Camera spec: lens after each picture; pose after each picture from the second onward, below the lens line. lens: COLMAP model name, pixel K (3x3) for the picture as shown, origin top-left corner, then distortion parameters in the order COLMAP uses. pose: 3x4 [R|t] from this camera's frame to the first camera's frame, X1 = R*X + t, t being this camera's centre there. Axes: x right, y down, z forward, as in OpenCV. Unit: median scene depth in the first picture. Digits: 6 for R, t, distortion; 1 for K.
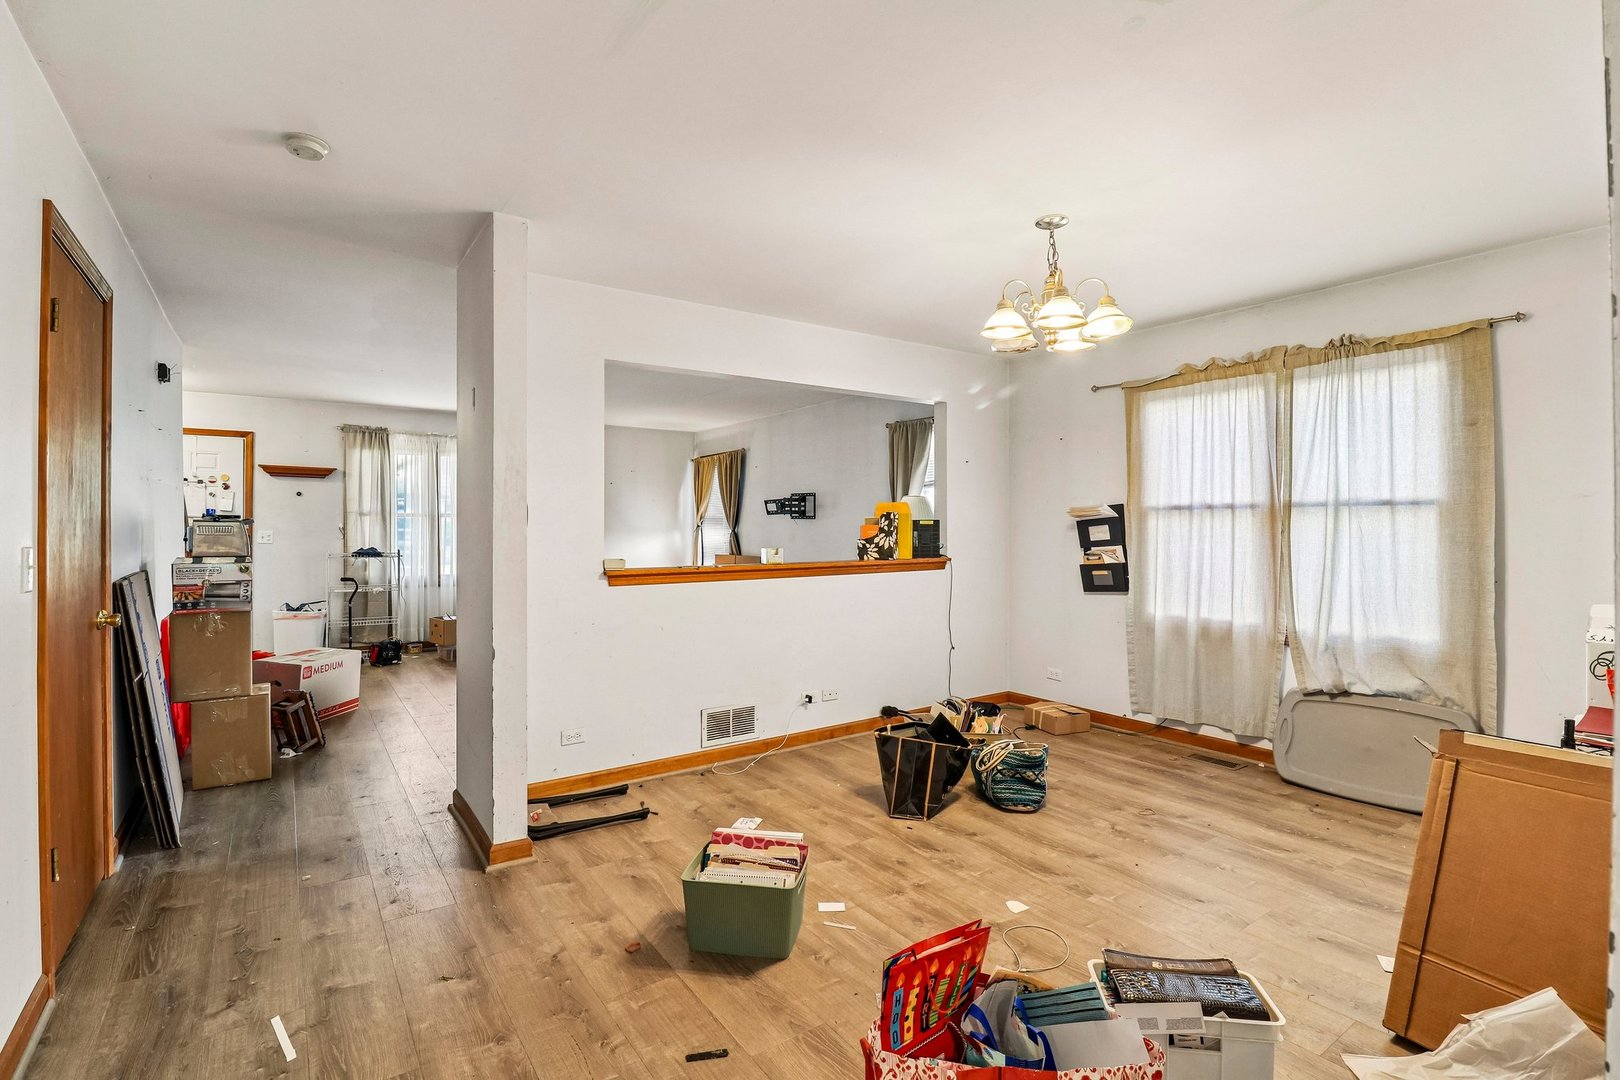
lens RADIAL K [[763.2, 0, 809.0], [0, 763.2, 523.8], [0, 0, 1]] dist [-0.001142, -0.000486]
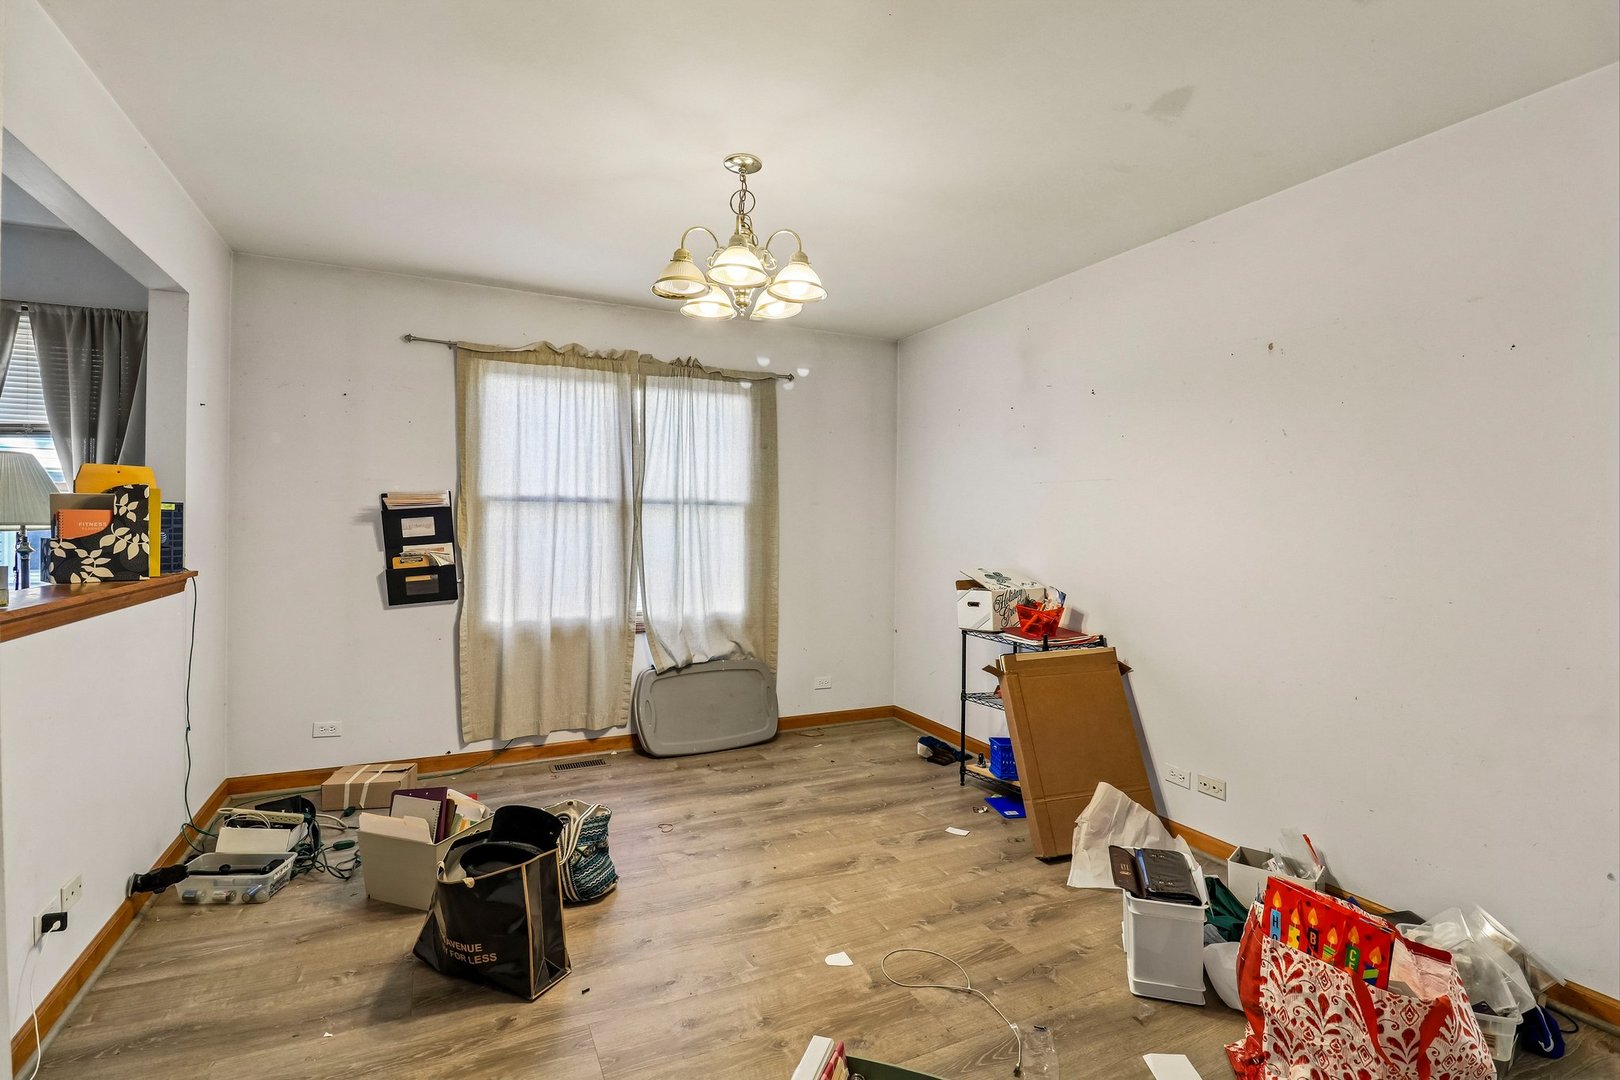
lens RADIAL K [[758.7, 0, 809.3], [0, 758.7, 525.8], [0, 0, 1]] dist [-0.000667, -0.000190]
pose [[0.159221, 0.002700, 0.987239, -0.365359], [-0.014478, 0.999895, -0.000399, 0.006343], [-0.987137, -0.014230, 0.159244, 0.564985]]
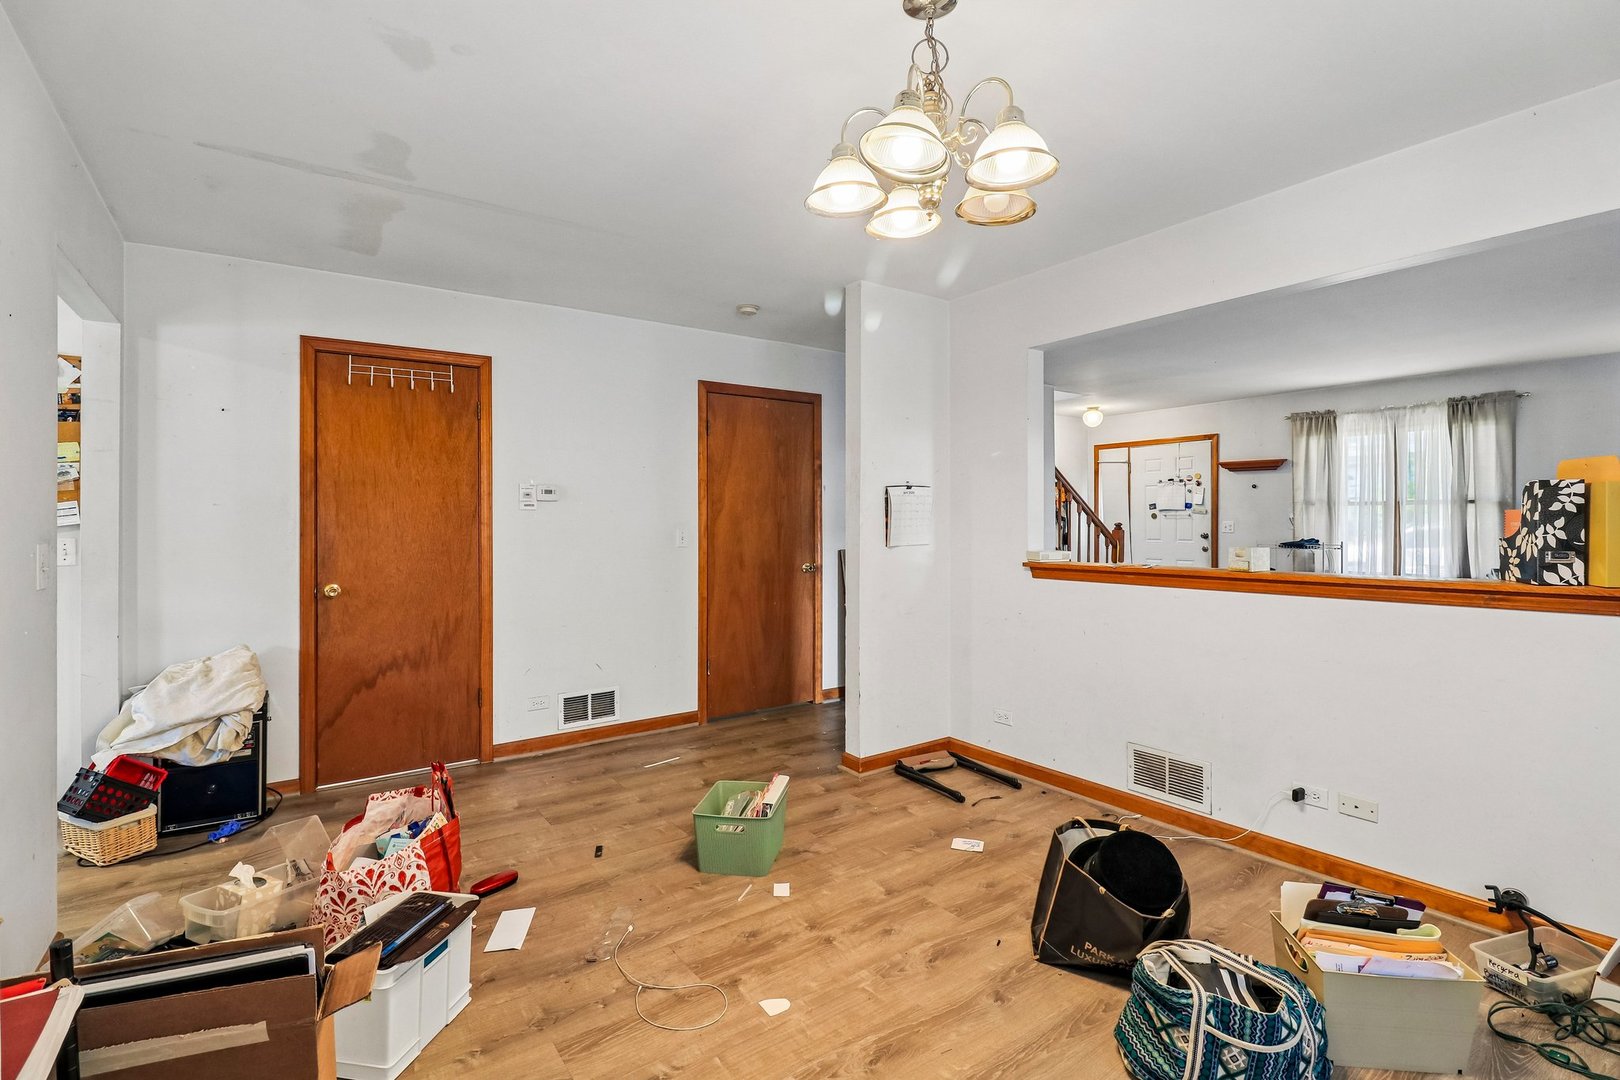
lens RADIAL K [[758.7, 0, 809.3], [0, 758.7, 525.8], [0, 0, 1]] dist [-0.000667, -0.000190]
pose [[0.005570, 0.006629, -0.999963, 0.650057], [0.007966, 0.999946, 0.006673, 0.006025], [0.999953, -0.008002, 0.005516, 0.647136]]
